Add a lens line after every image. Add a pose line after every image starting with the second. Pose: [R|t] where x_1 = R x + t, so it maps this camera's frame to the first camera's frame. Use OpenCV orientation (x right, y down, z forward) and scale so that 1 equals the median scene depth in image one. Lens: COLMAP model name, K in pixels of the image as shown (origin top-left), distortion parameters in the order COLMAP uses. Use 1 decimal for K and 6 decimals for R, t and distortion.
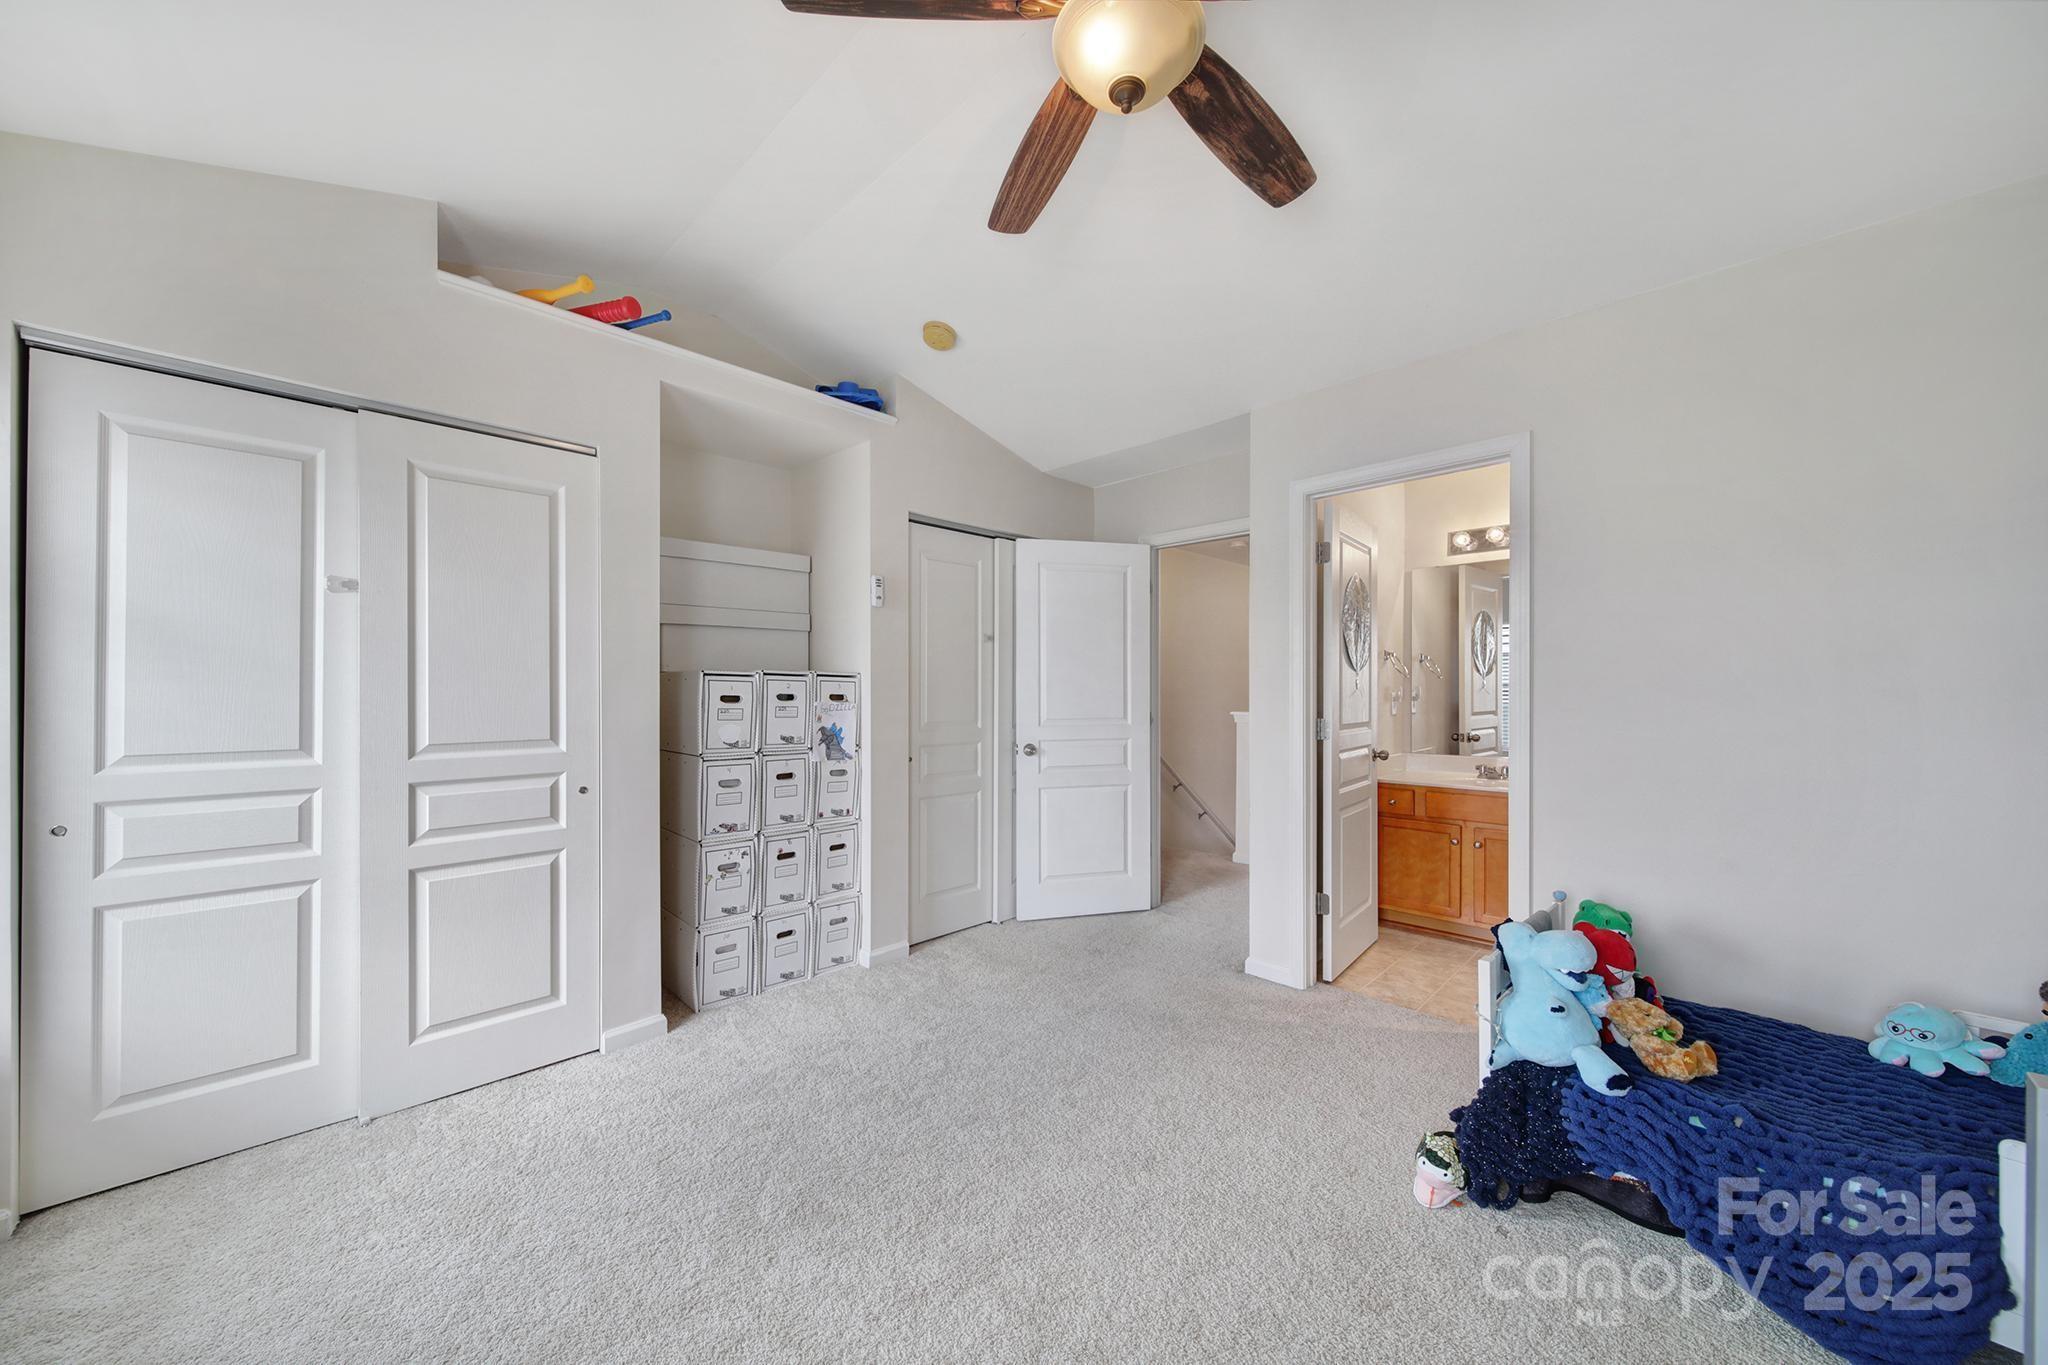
lens RADIAL K [[720.4, 0, 1035.5], [0, 720.4, 690.3], [0, 0, 1]] dist [-0.002832, -0.000397]
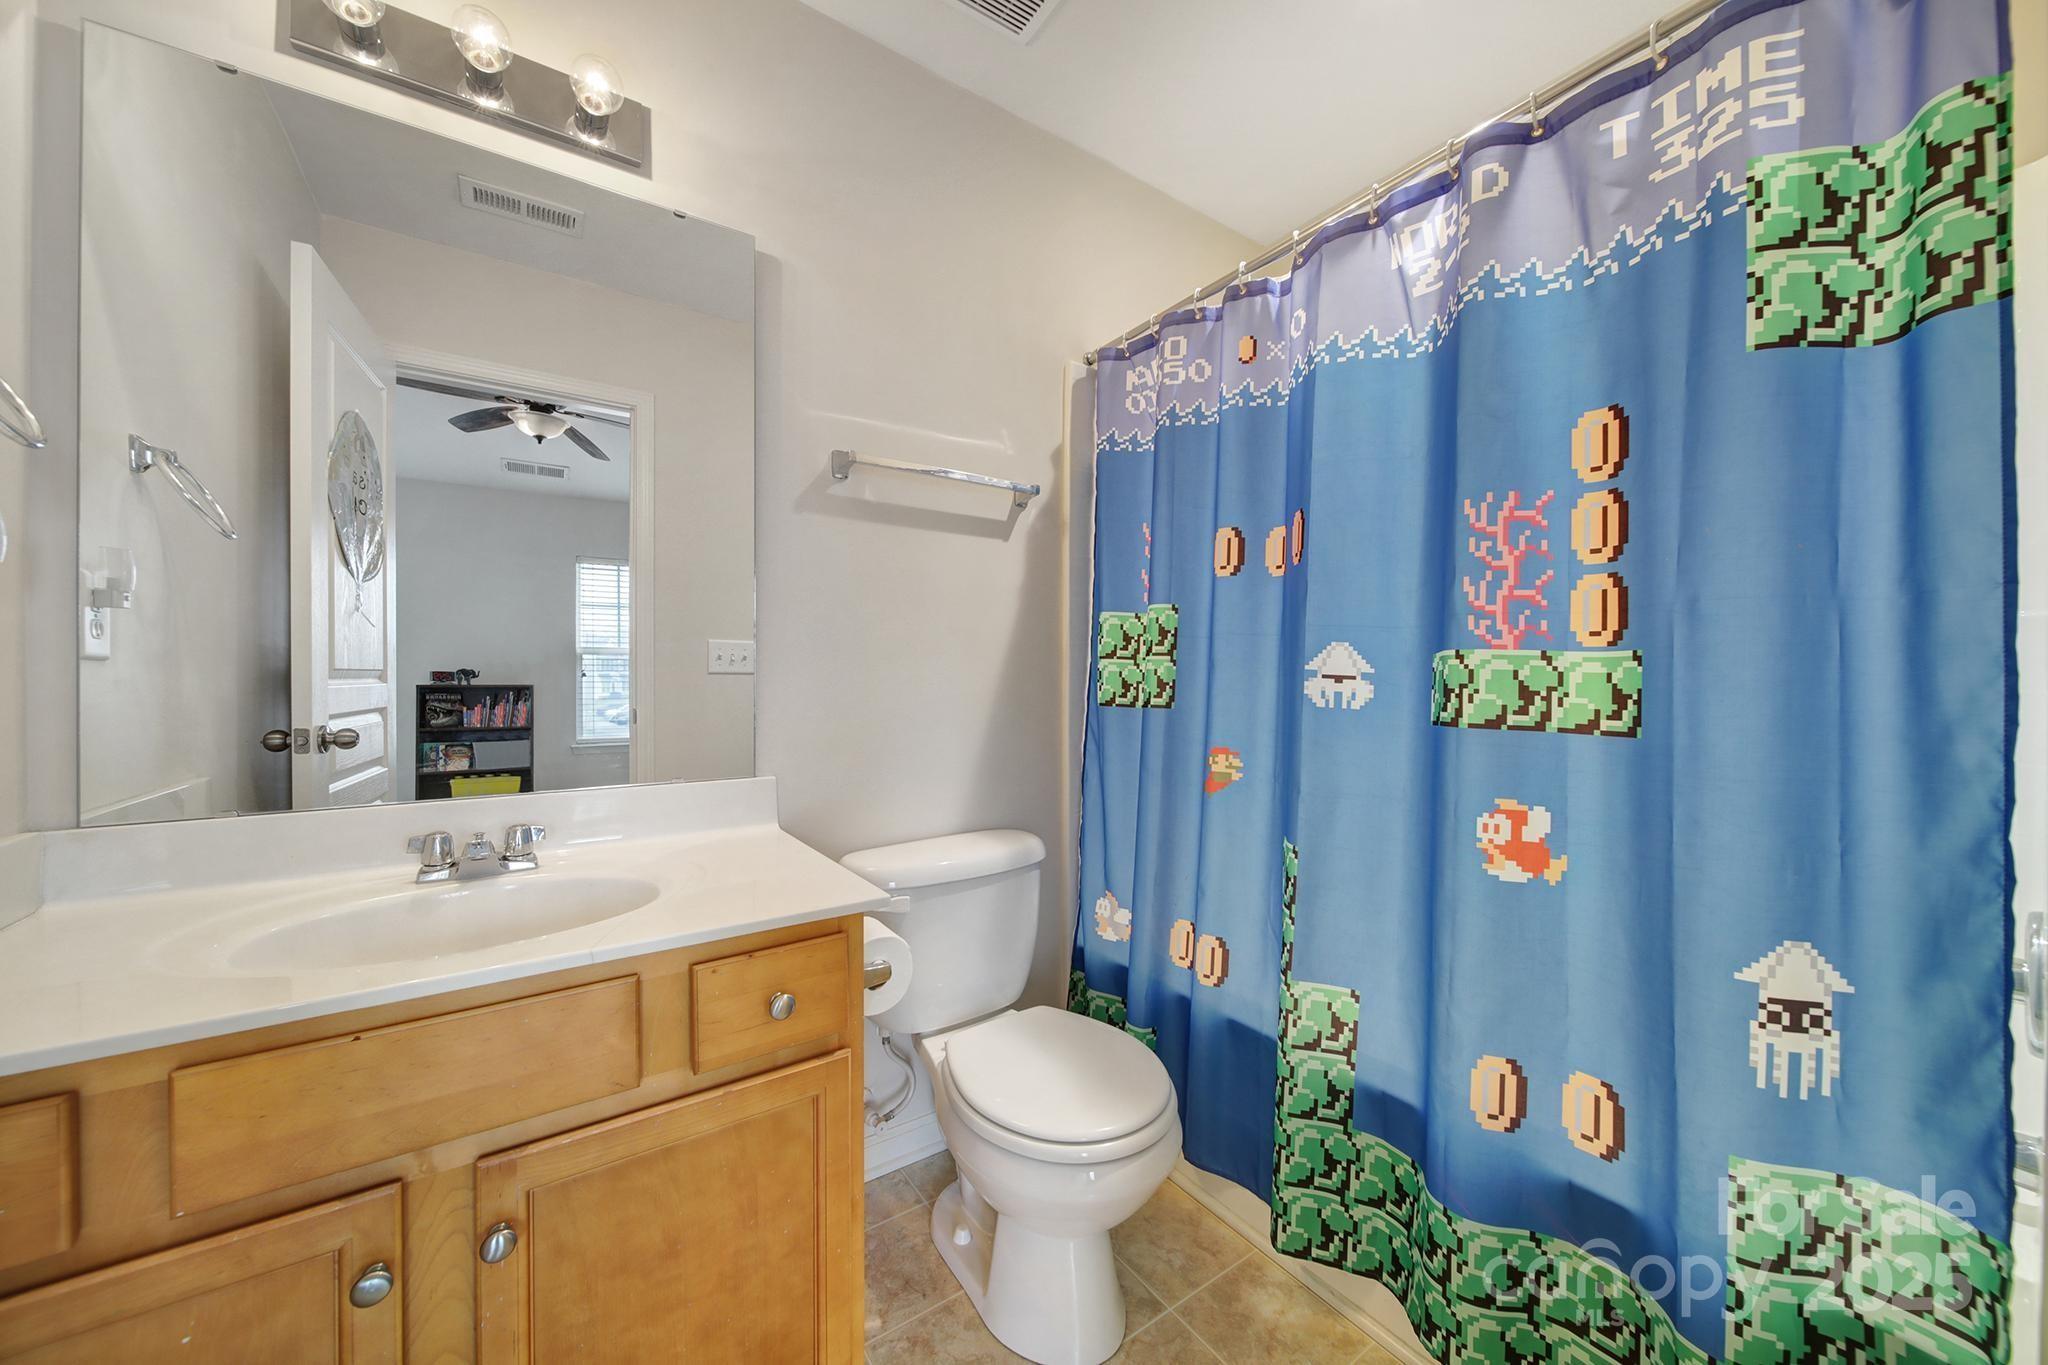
lens RADIAL K [[720.4, 0, 1026.1], [0, 720.4, 681.6], [0, 0, 1]] dist [-0.002832, -0.000397]
pose [[0.192248, 0.000419, 0.981346, 0.316040], [-0.003510, 0.999994, 0.000261, 0.035575], [-0.981340, -0.003495, 0.192248, 0.584353]]
